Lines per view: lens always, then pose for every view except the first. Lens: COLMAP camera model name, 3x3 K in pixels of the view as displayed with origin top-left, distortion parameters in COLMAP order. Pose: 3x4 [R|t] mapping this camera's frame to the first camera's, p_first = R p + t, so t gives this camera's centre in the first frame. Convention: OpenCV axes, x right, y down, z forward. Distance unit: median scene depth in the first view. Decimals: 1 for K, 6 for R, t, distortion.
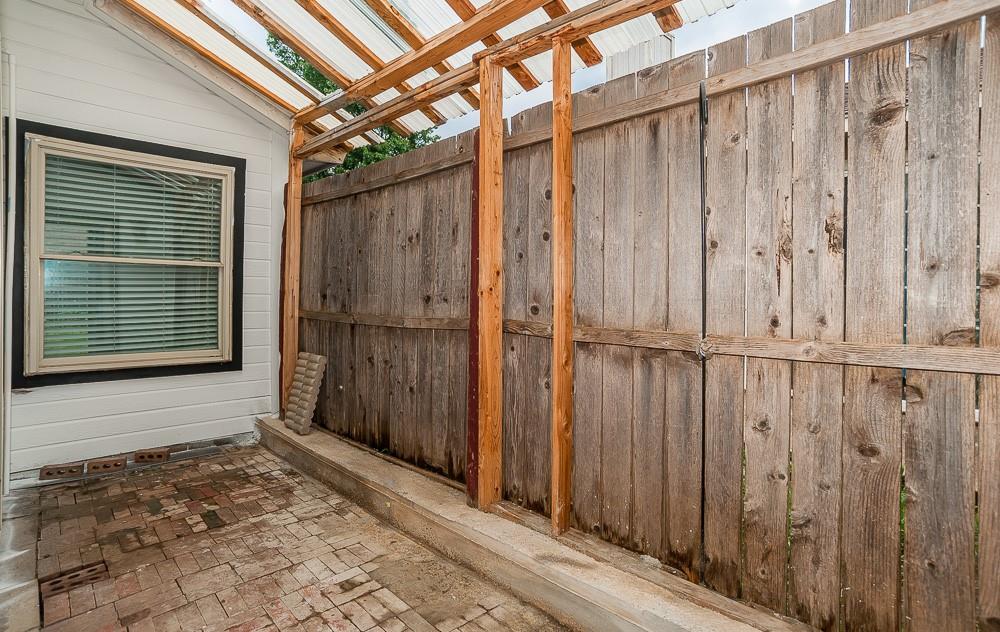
lens RADIAL K [[503.7, 0, 498.0], [0, 503.7, 303.2], [0, 0, 1]] dist [-0.077584, 0.032798]
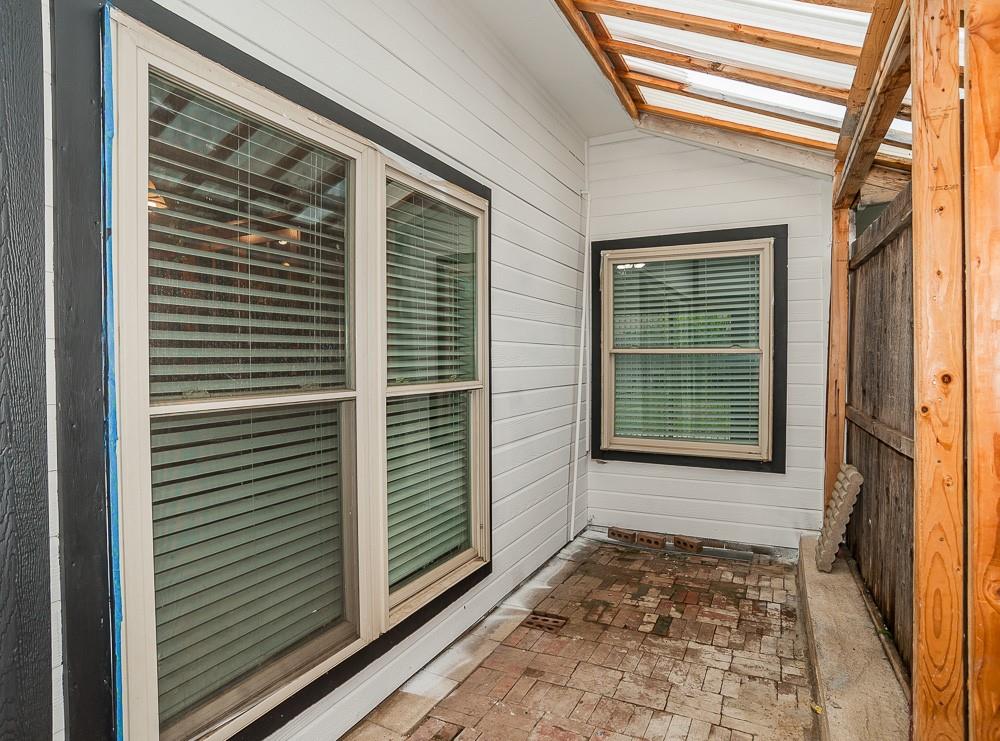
lens RADIAL K [[564.8, 0, 500.0], [0, 564.8, 370.5], [0, 0, 1]] dist [-0.056896, 0.003578]
pose [[0.323132, 0.002015, -0.946352, 0.300956], [-0.011223, 0.999936, -0.001703, -0.045434], [0.946287, 0.011172, 0.323134, 0.300026]]
